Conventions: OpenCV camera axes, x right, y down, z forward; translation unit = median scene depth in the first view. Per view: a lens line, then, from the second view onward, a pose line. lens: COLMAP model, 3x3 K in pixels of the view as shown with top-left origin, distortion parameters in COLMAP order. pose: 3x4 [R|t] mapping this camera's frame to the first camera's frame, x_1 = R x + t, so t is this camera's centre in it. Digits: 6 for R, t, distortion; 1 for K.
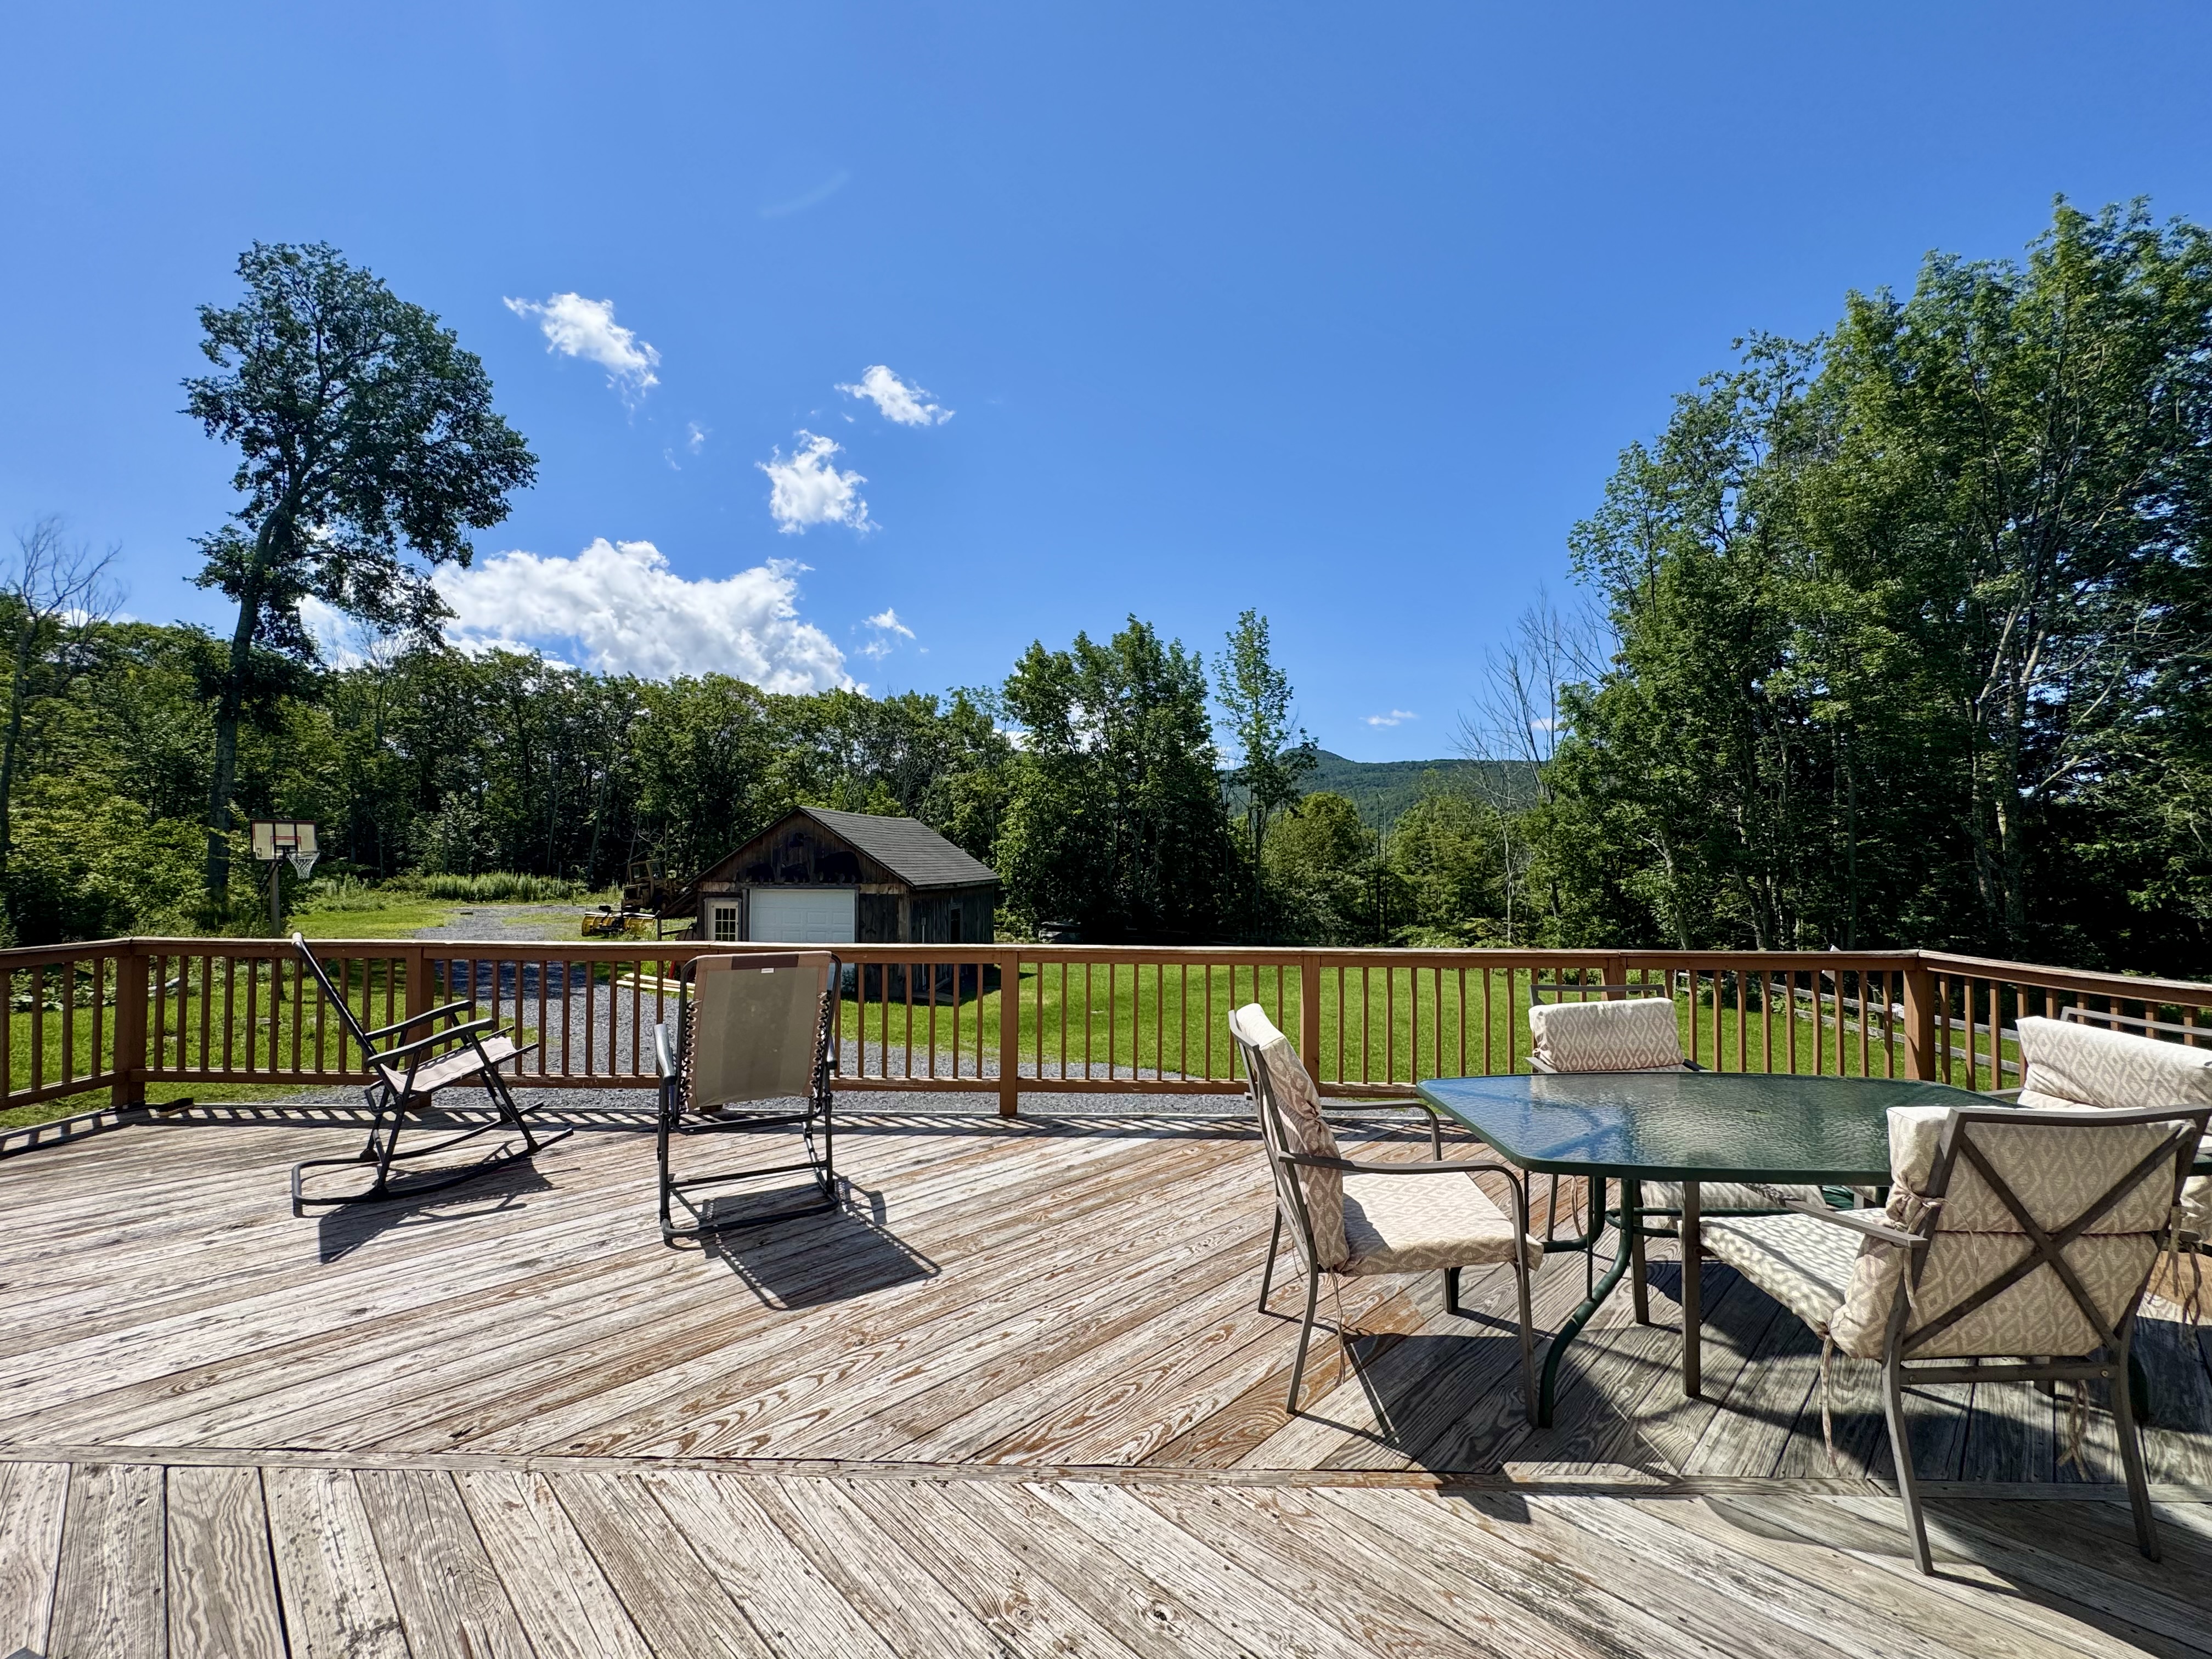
lens RADIAL K [[883.9, 0, 1106.6], [0, 883.9, 833.5], [0, 0, 1]] dist [-0.000923, -0.000114]
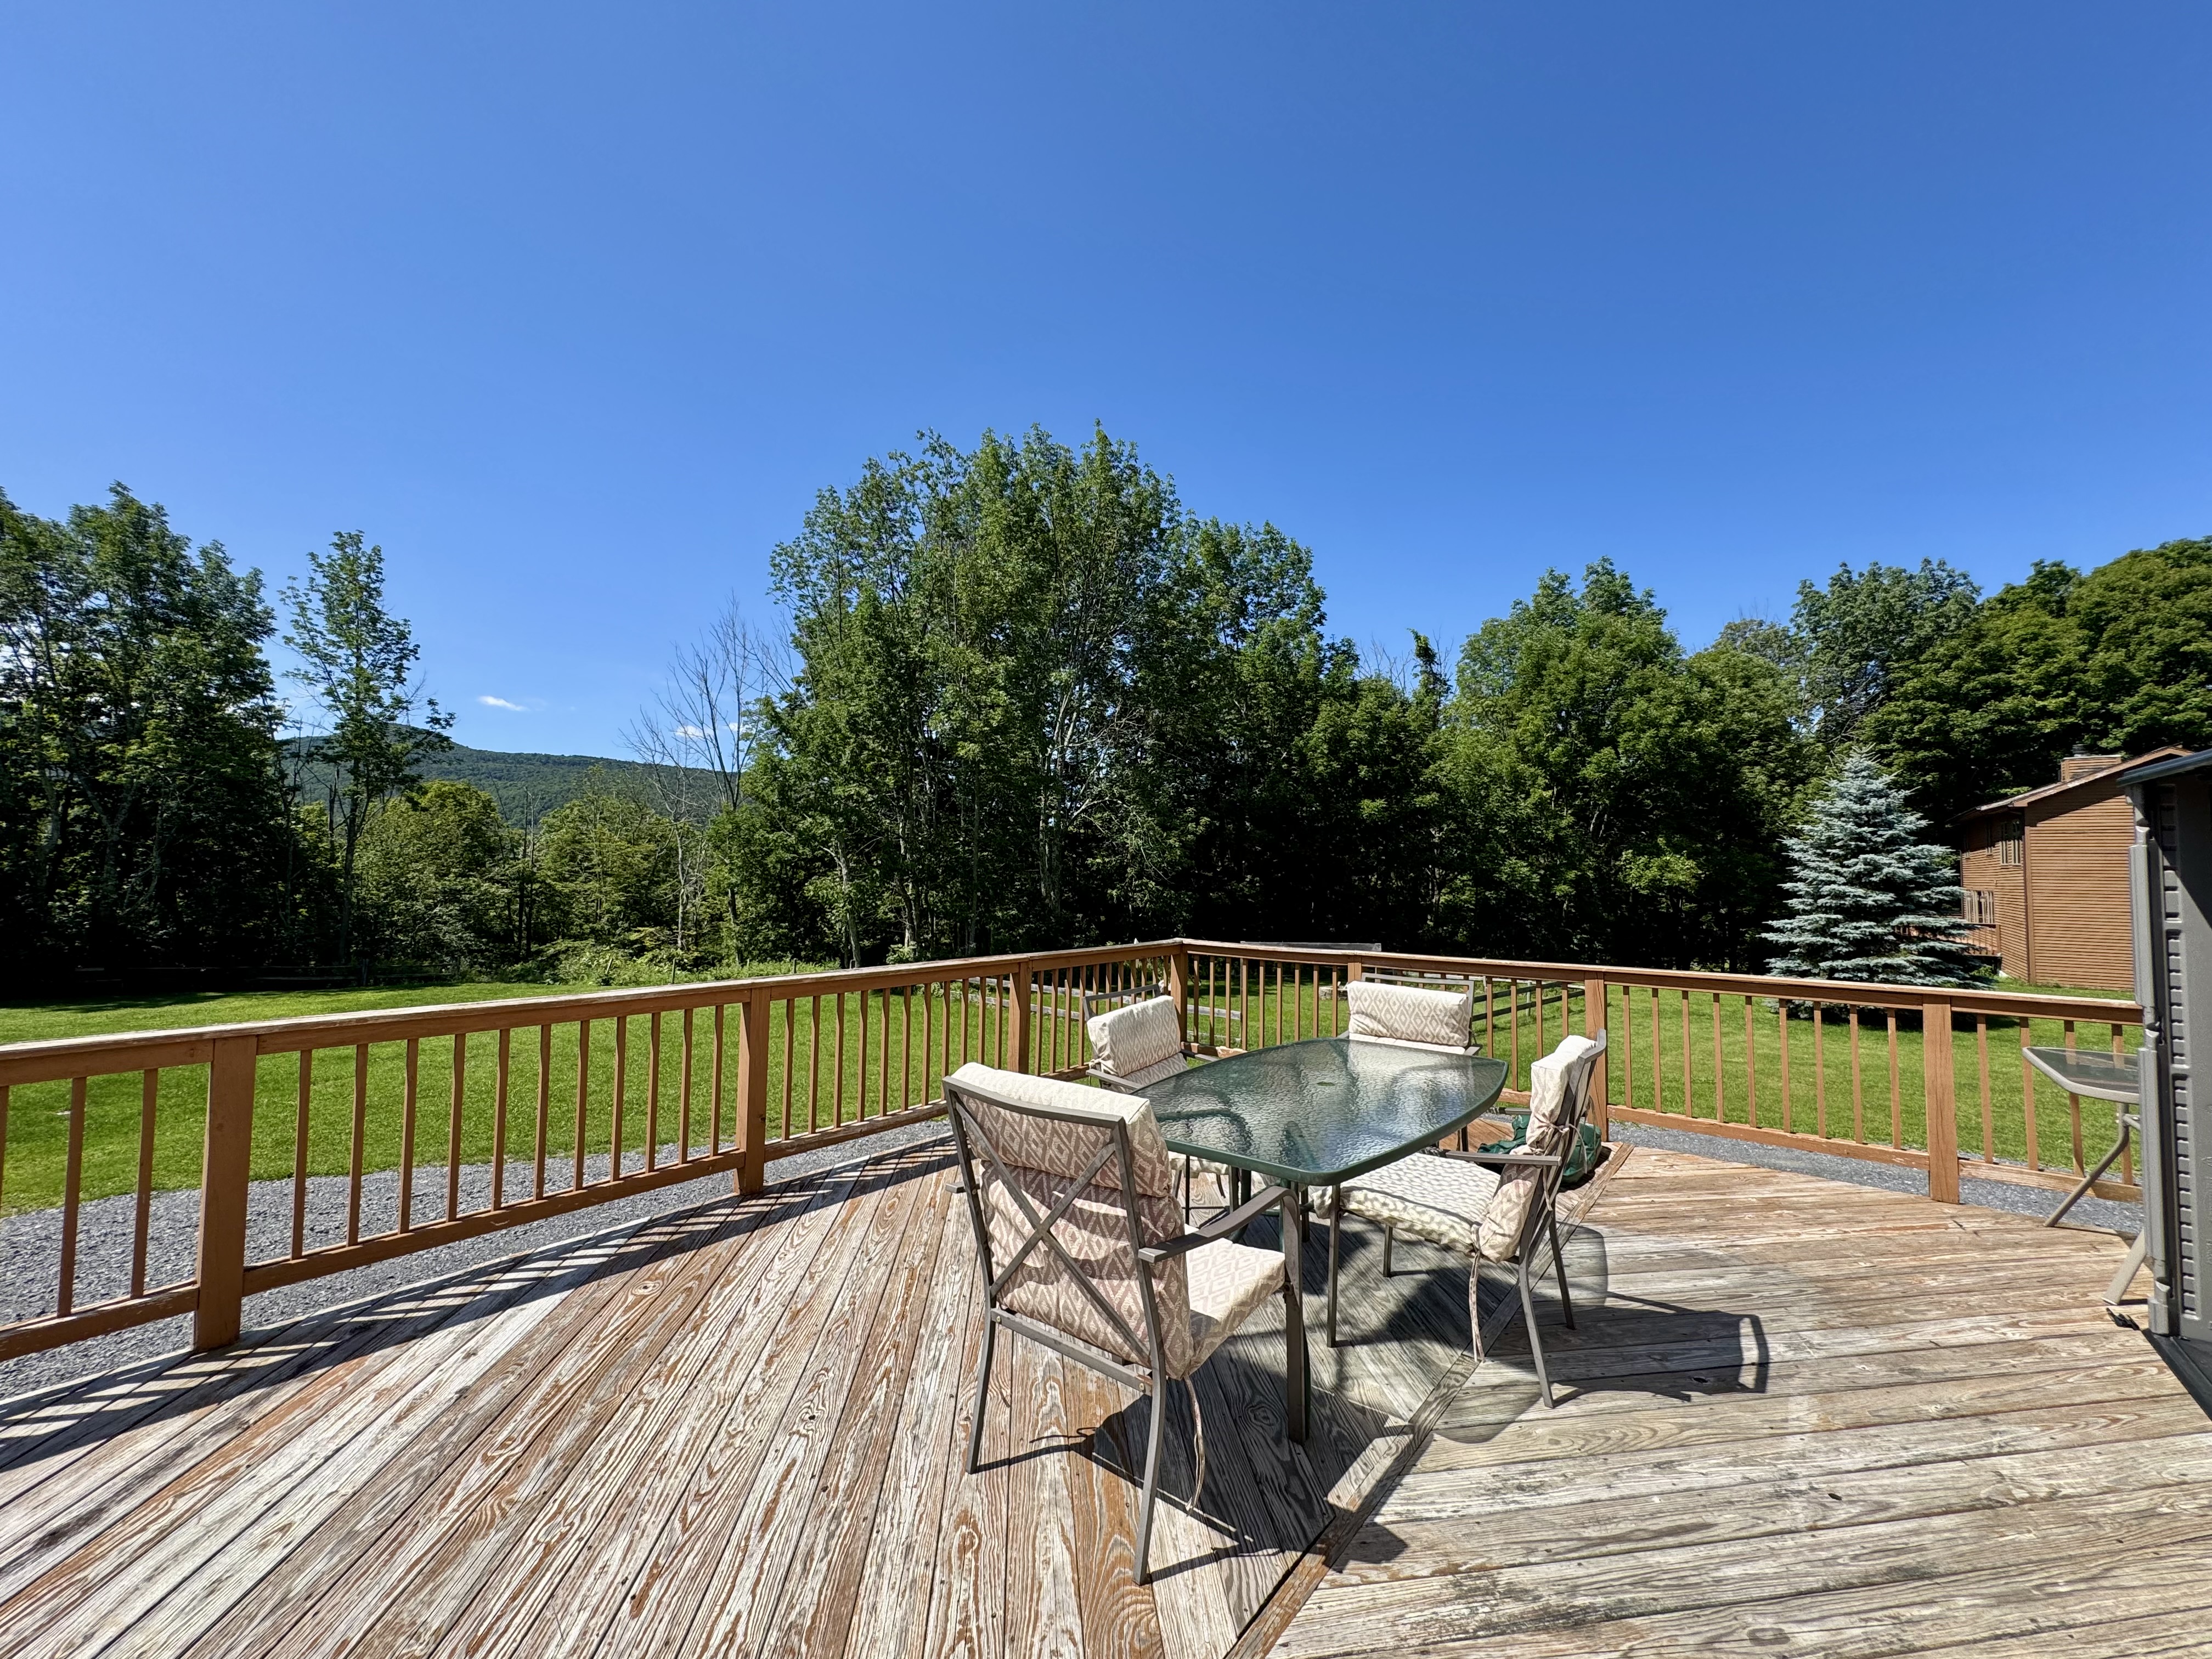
lens RADIAL K [[883.9, 0, 1106.8], [0, 883.9, 835.4], [0, 0, 1]] dist [-0.000923, -0.000114]
pose [[0.618746, 0.034643, 0.784827, -0.042920], [-0.030816, 0.999329, -0.019816, 0.001243], [-0.784987, -0.011924, 0.619398, 0.053011]]
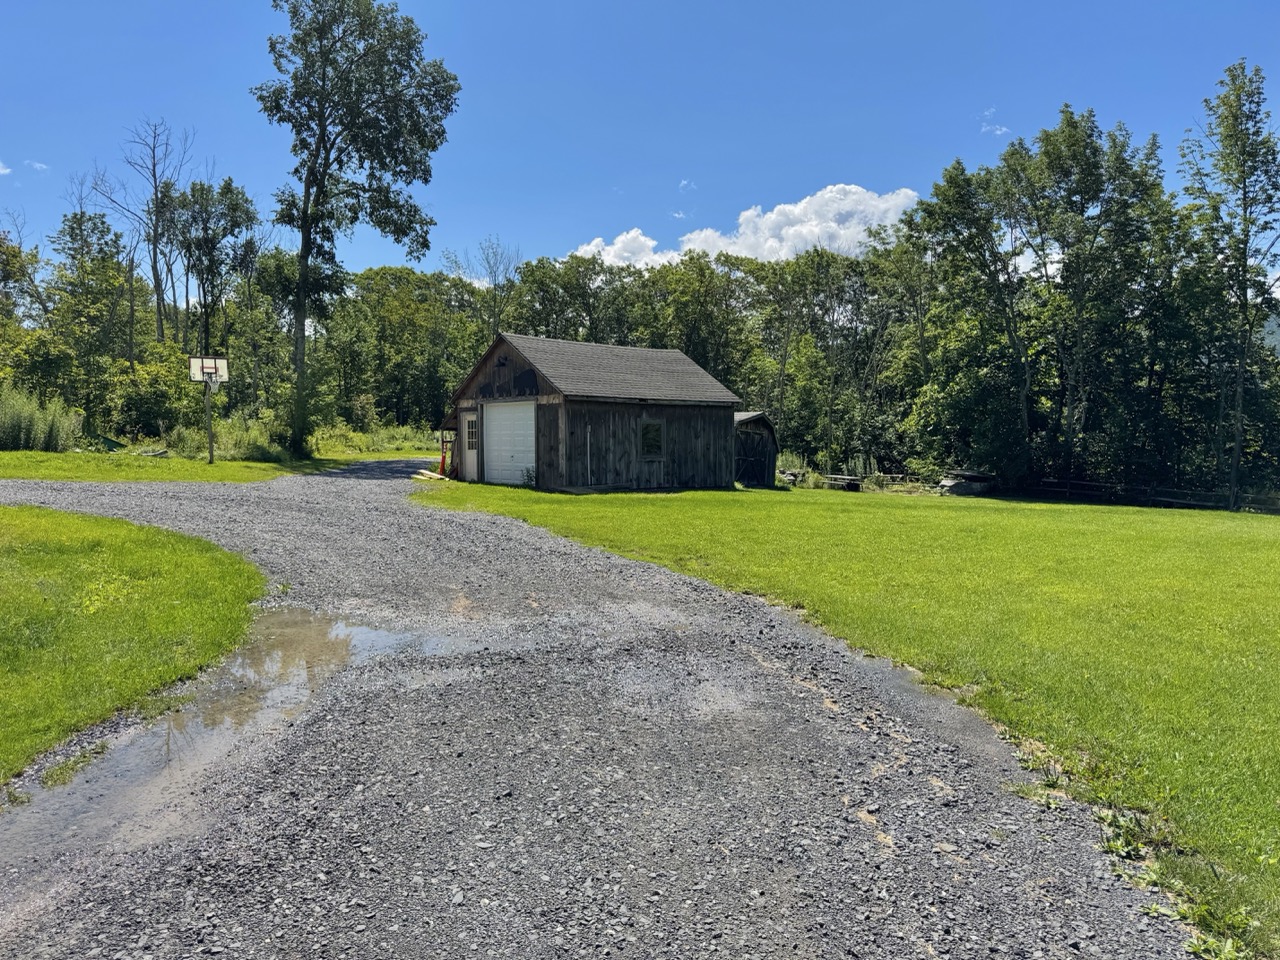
lens RADIAL K [[903.1, 0, 638.7], [0, 903.1, 474.5], [0, 0, 1]] dist [0.011252, -0.001706]
pose [[0.785012, 0.021137, -0.619119, 0.480052], [0.017556, 0.998257, 0.056341, 0.082328], [0.619231, -0.055098, 0.783273, 0.131277]]
